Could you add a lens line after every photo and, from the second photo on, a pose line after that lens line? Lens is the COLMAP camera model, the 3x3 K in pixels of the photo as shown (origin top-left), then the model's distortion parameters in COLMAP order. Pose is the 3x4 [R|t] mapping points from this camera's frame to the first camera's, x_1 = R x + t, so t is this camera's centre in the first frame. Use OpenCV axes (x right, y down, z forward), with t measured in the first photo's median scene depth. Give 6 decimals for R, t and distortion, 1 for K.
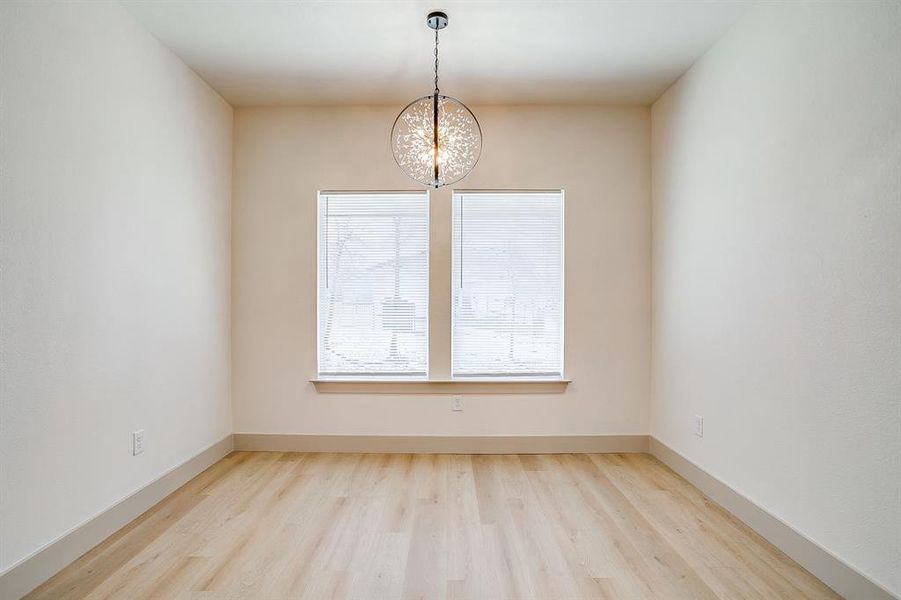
lens RADIAL K [[535.7, 0, 444.5], [0, 535.7, 304.3], [0, 0, 1]] dist [0.027295, 0.000082]
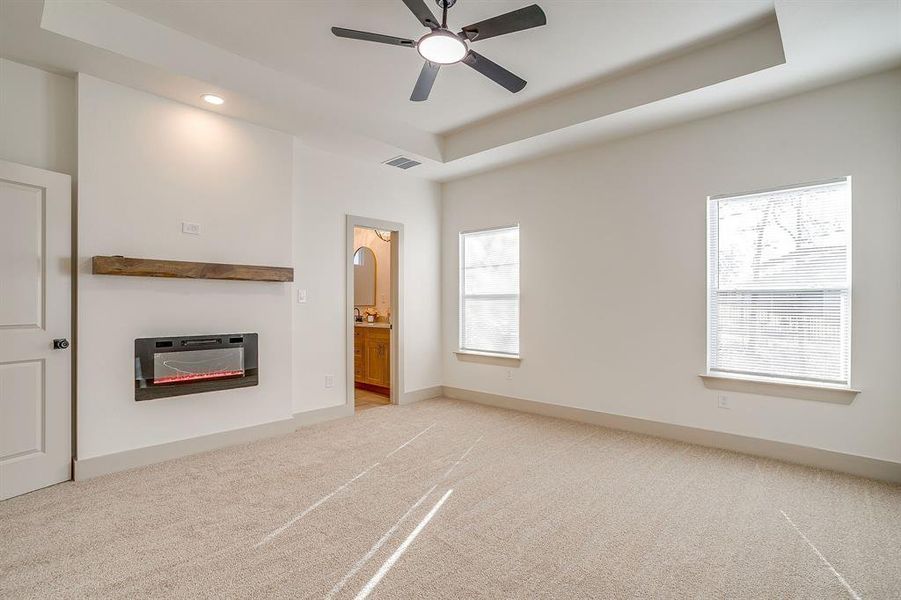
lens RADIAL K [[454.3, 0, 450.3], [0, 454.3, 299.8], [0, 0, 1]] dist [-0.006993, 0.001159]
pose [[0.734827, -0.003785, -0.678244, 0.648731], [-0.002368, 0.999964, -0.008147, -0.001543], [0.678250, 0.007593, 0.734792, -0.003385]]
